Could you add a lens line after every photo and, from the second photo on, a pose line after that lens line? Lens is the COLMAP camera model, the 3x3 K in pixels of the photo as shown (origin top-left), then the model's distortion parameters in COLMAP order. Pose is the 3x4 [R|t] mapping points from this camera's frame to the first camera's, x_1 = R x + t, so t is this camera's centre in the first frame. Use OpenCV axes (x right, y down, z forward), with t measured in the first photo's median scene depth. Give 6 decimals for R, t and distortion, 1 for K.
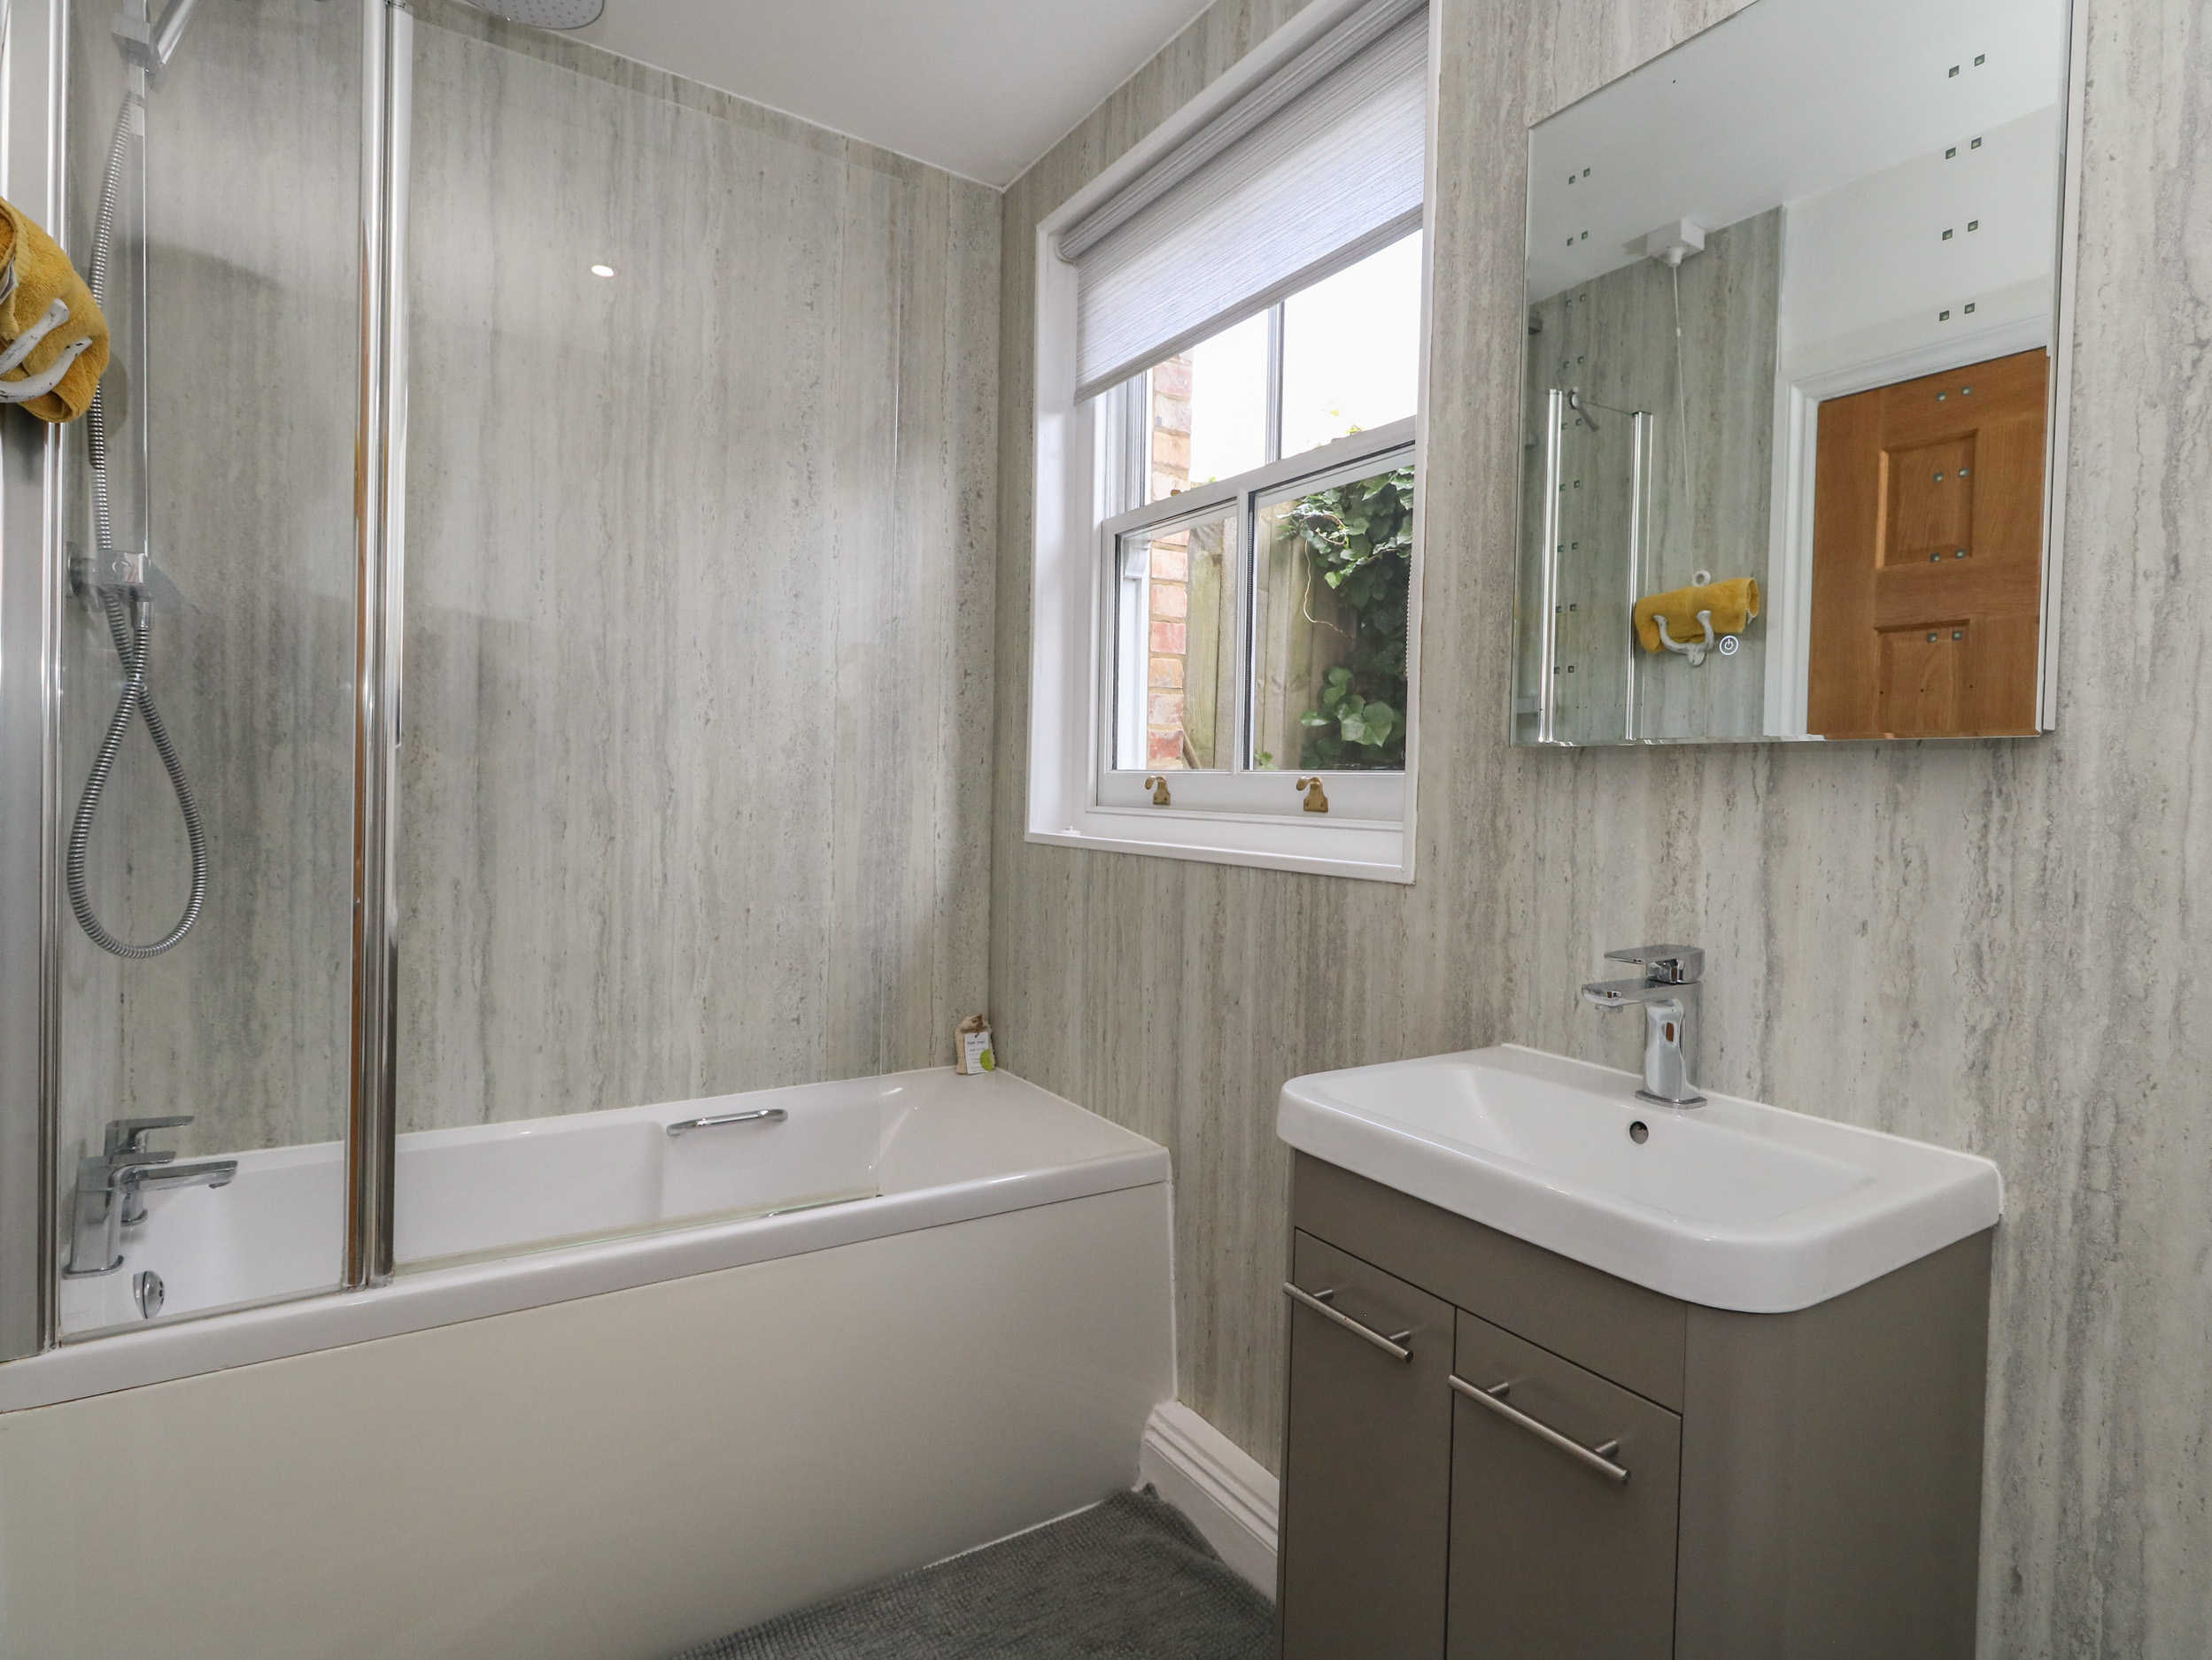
lens RADIAL K [[1149.2, 0, 1110.7], [0, 1149.2, 819.5], [0, 0, 1]] dist [-0.004690, -0.000573]
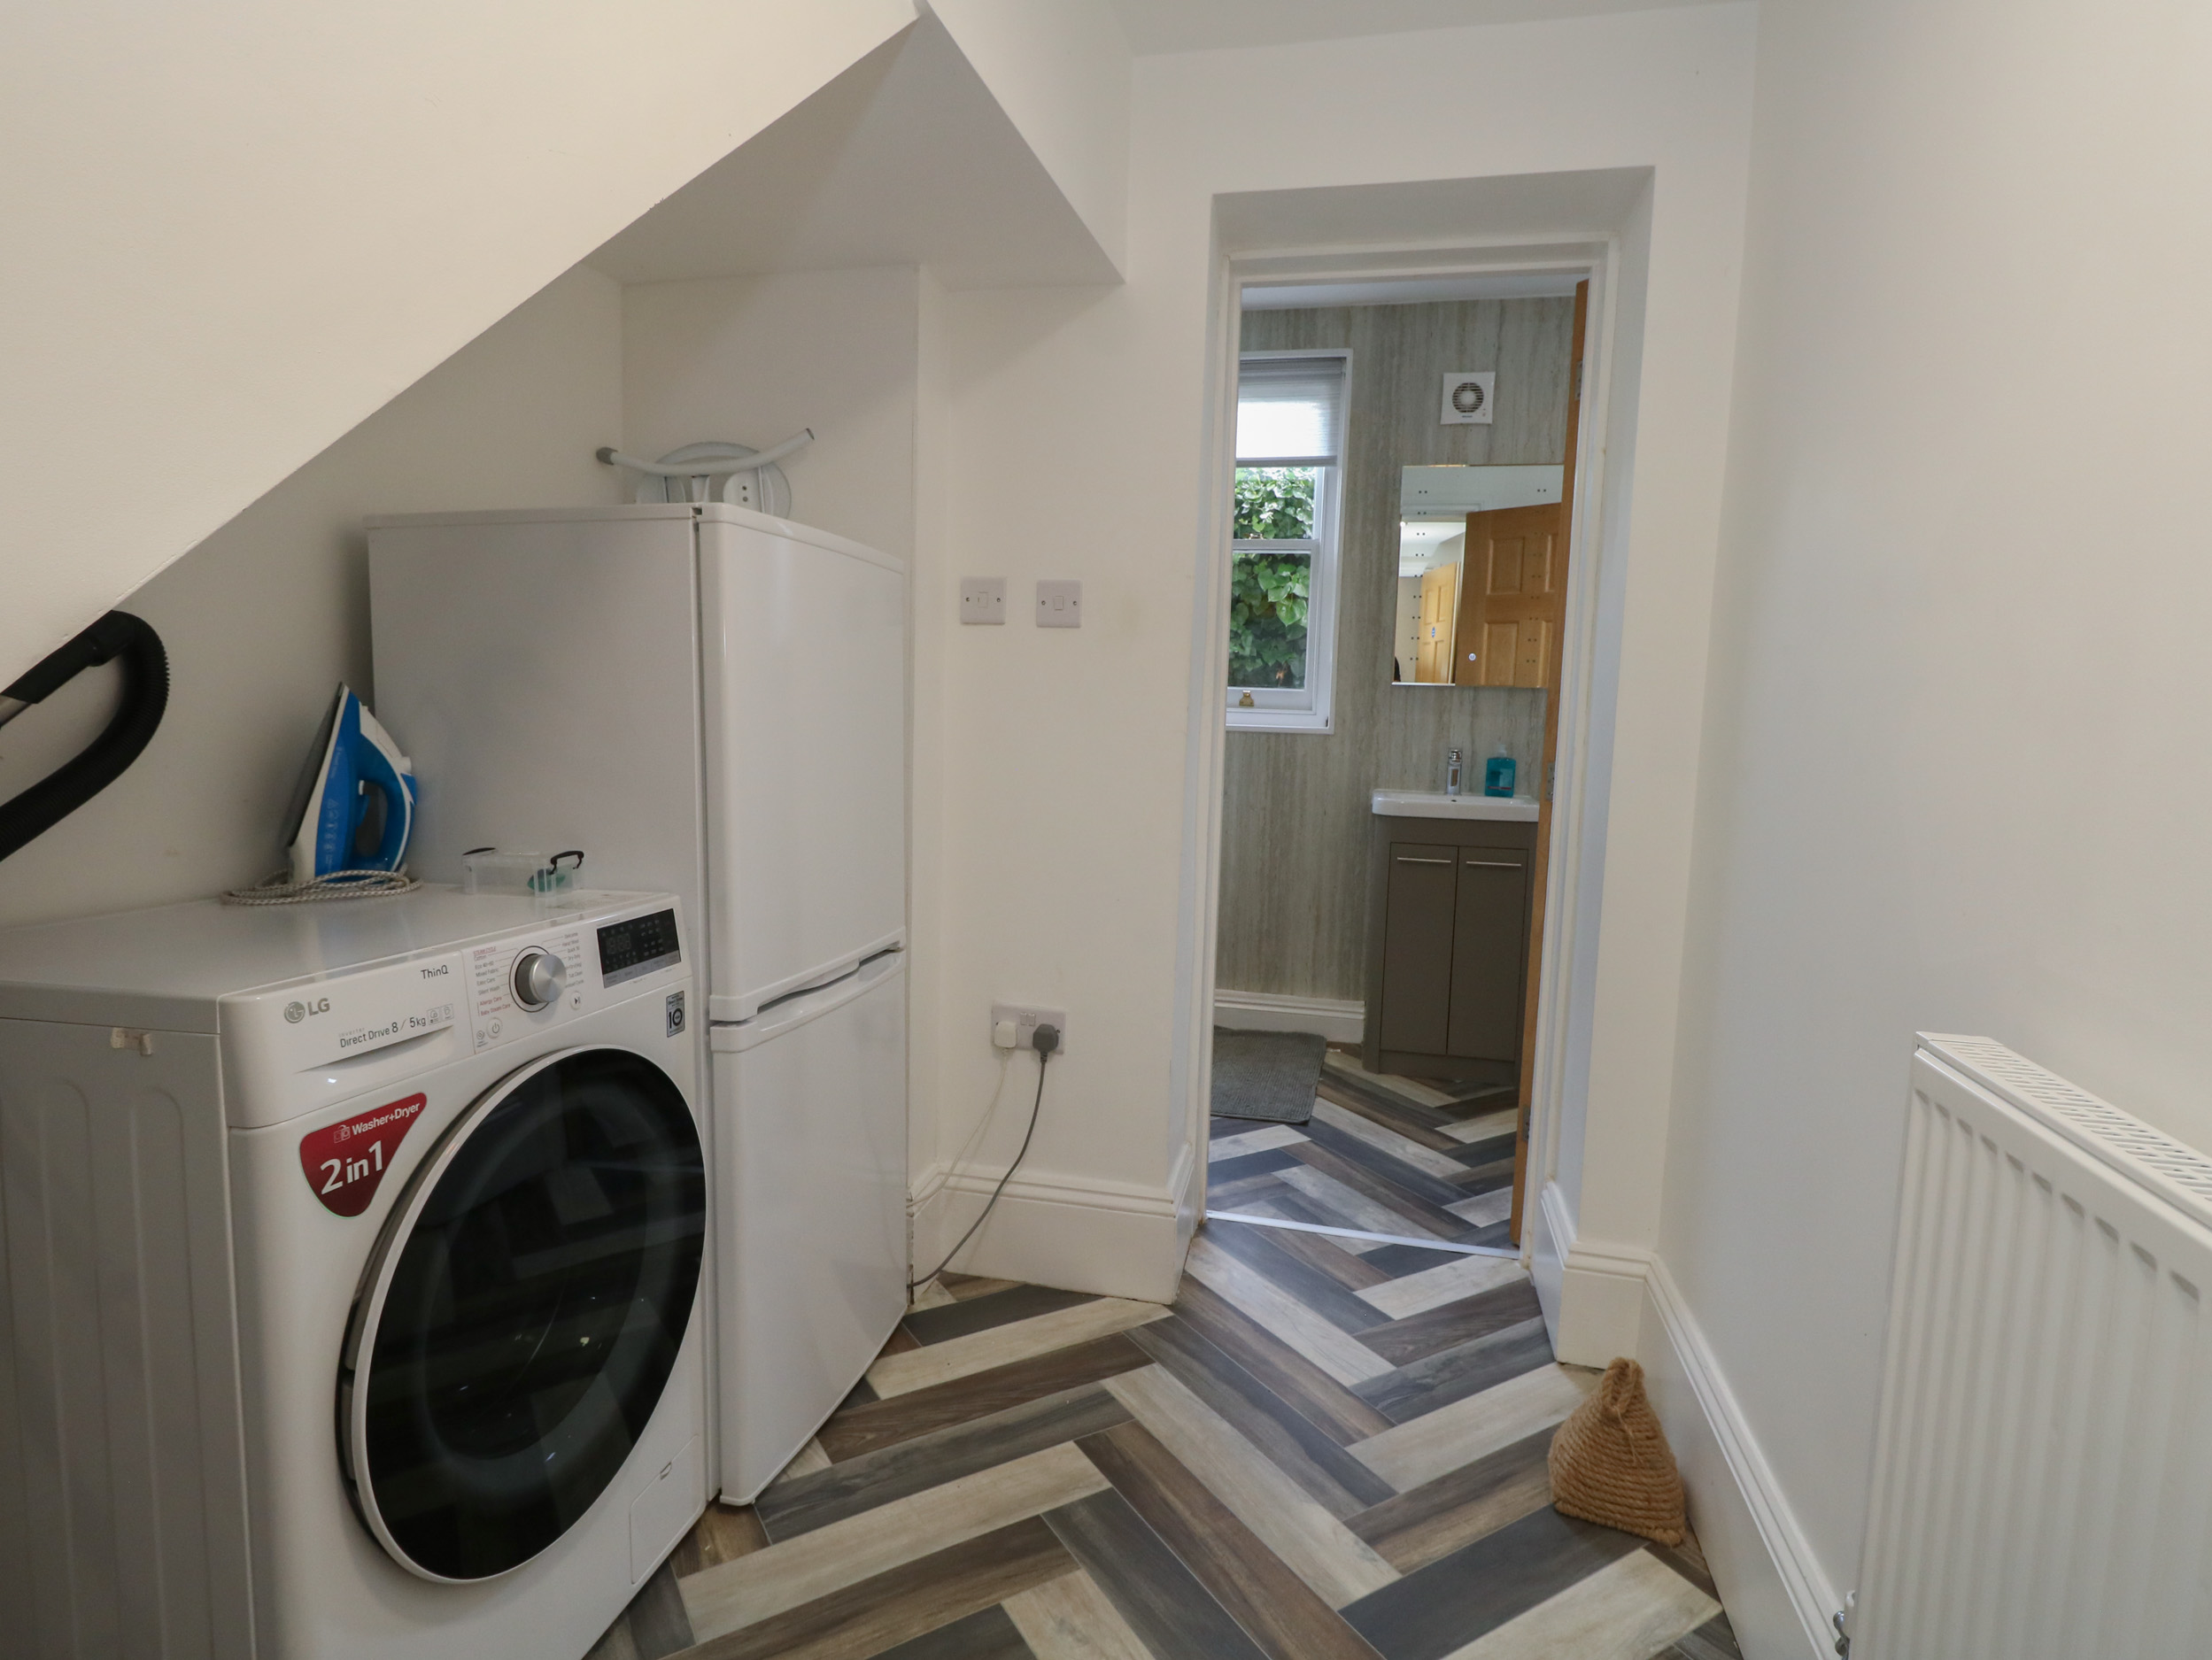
lens RADIAL K [[1149.2, 0, 1110.7], [0, 1149.2, 819.5], [0, 0, 1]] dist [-0.004690, -0.000573]
pose [[0.714249, -0.077400, 0.695598, -1.491210], [0.006524, 0.994559, 0.103967, -0.020175], [-0.699861, -0.069720, 0.710868, -0.394827]]
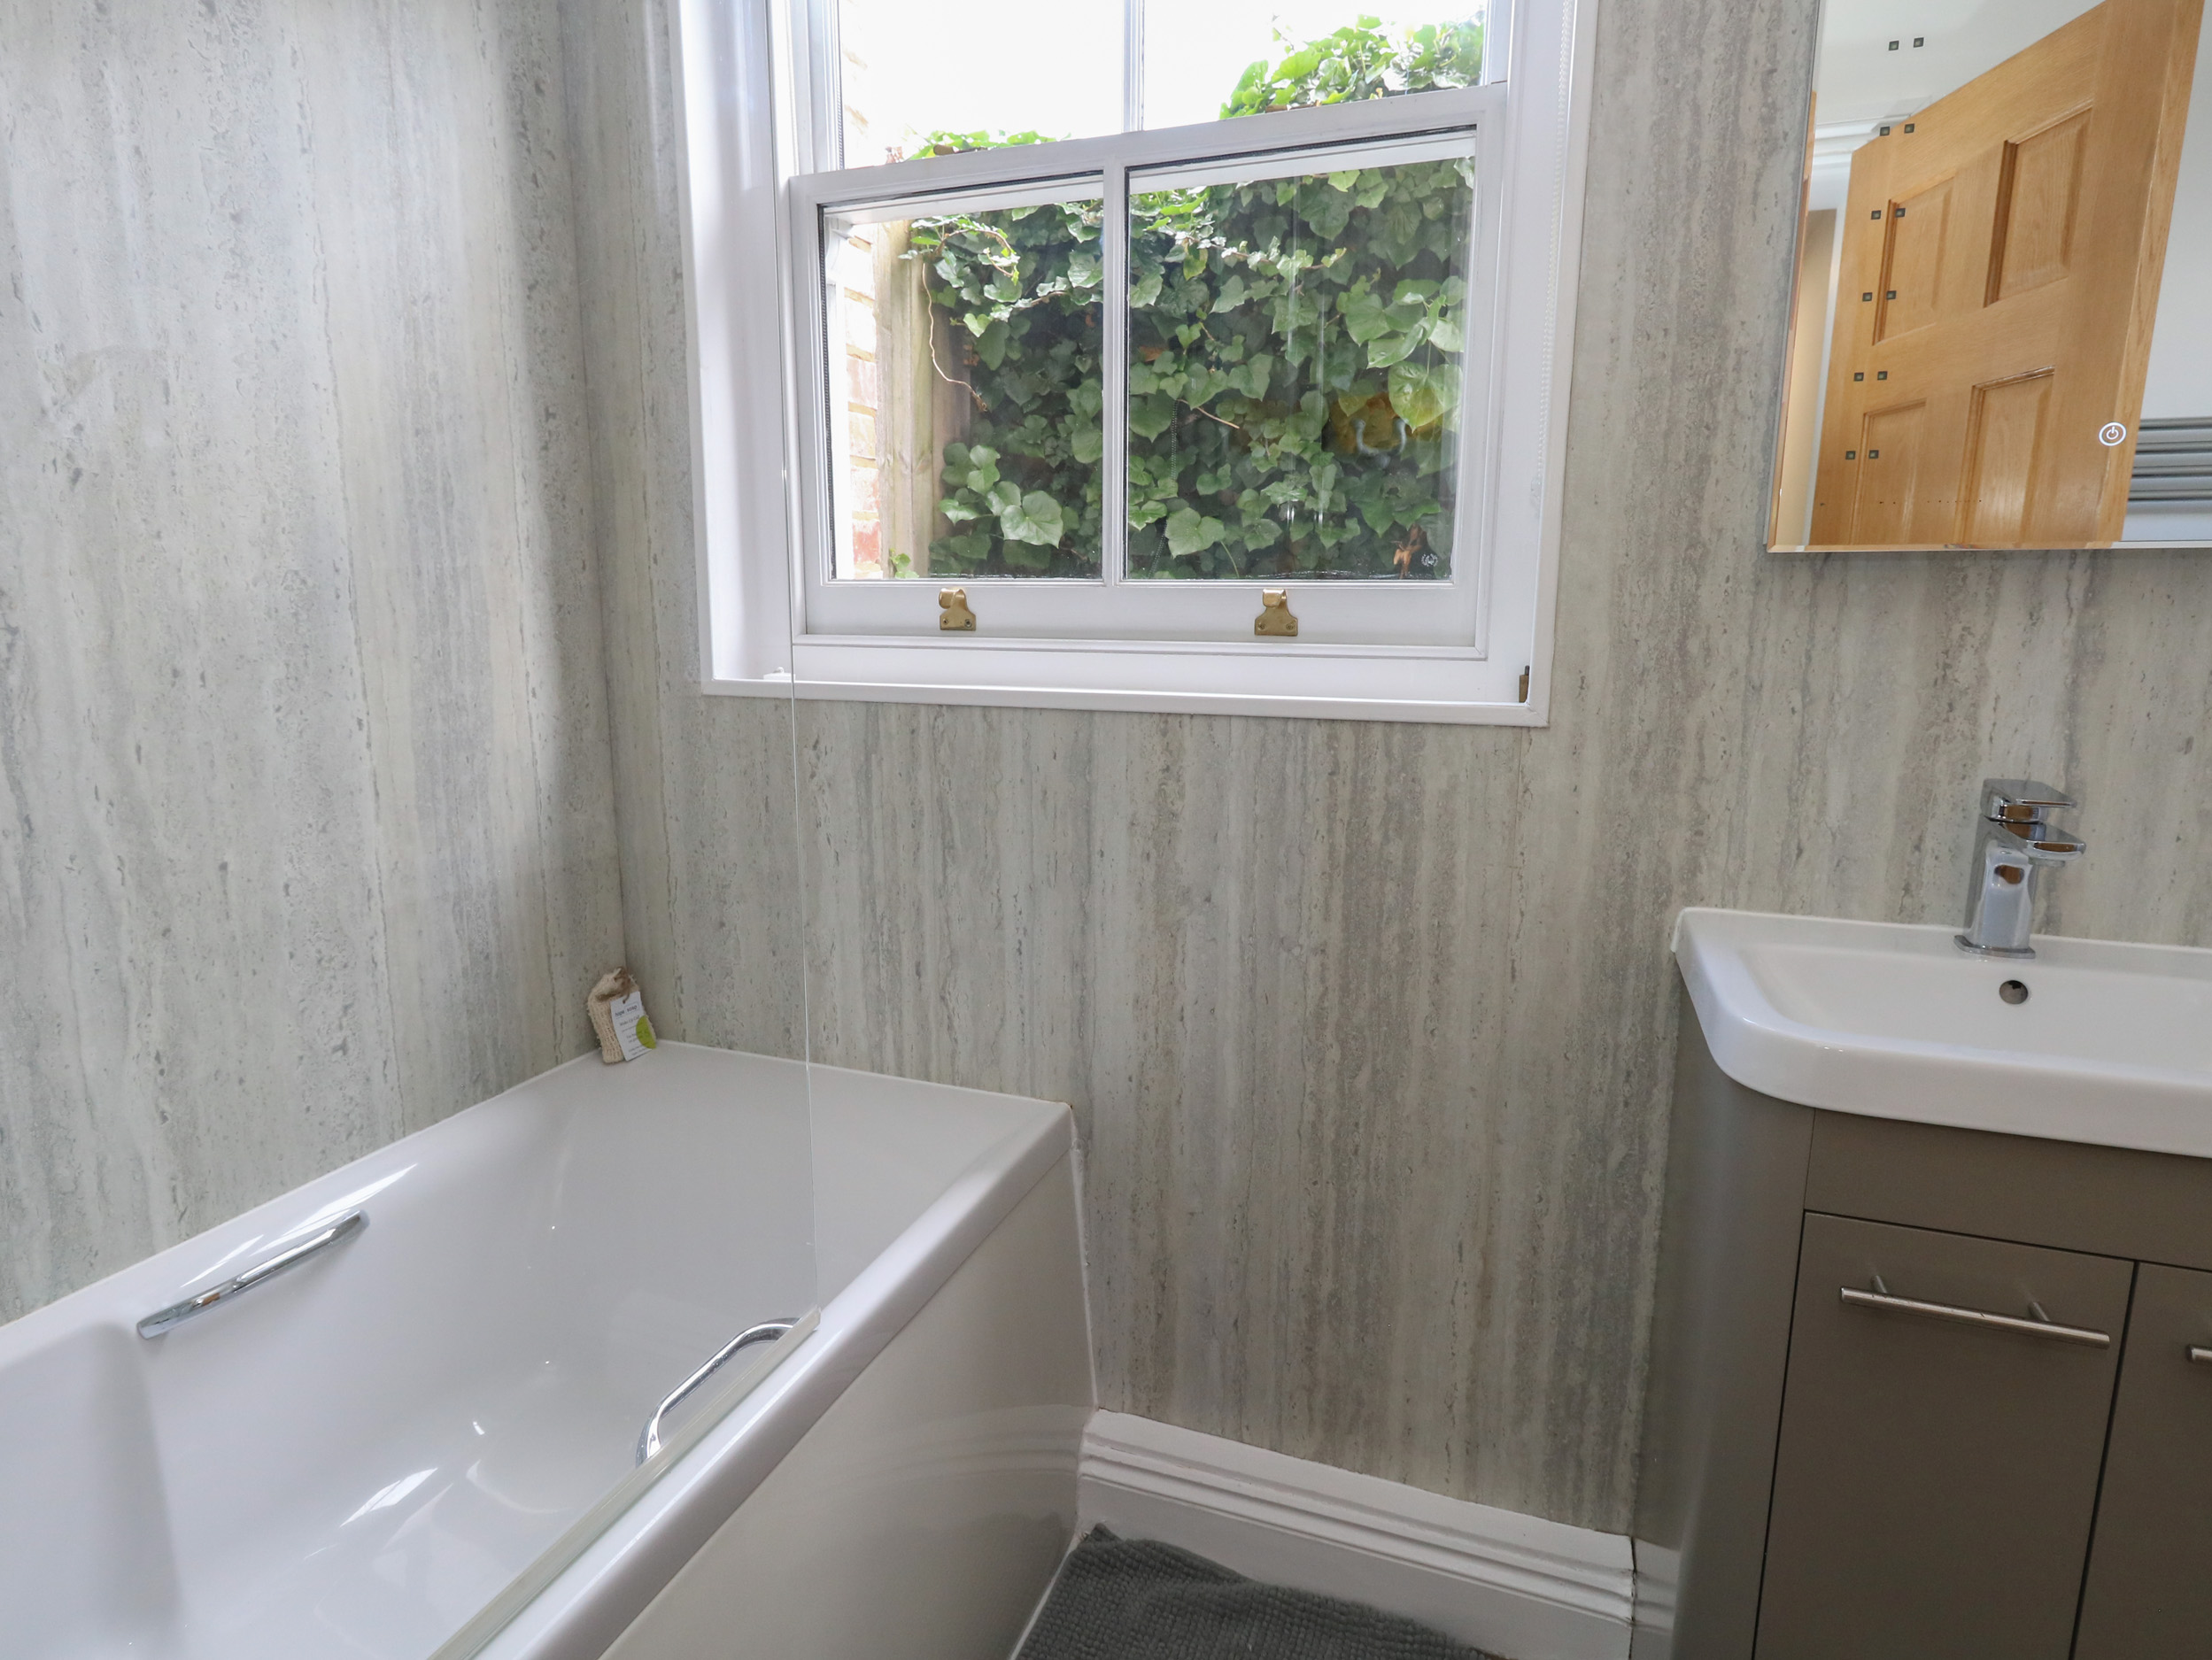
lens RADIAL K [[1194.5, 0, 1112.6], [0, 1194.5, 820.2], [0, 0, 1]] dist [-0.001676, -0.000543]
pose [[0.793291, -0.124475, 0.595983, -0.367506], [0.028306, 0.985360, 0.168121, -0.020946], [-0.608185, -0.116499, 0.785200, 0.409634]]
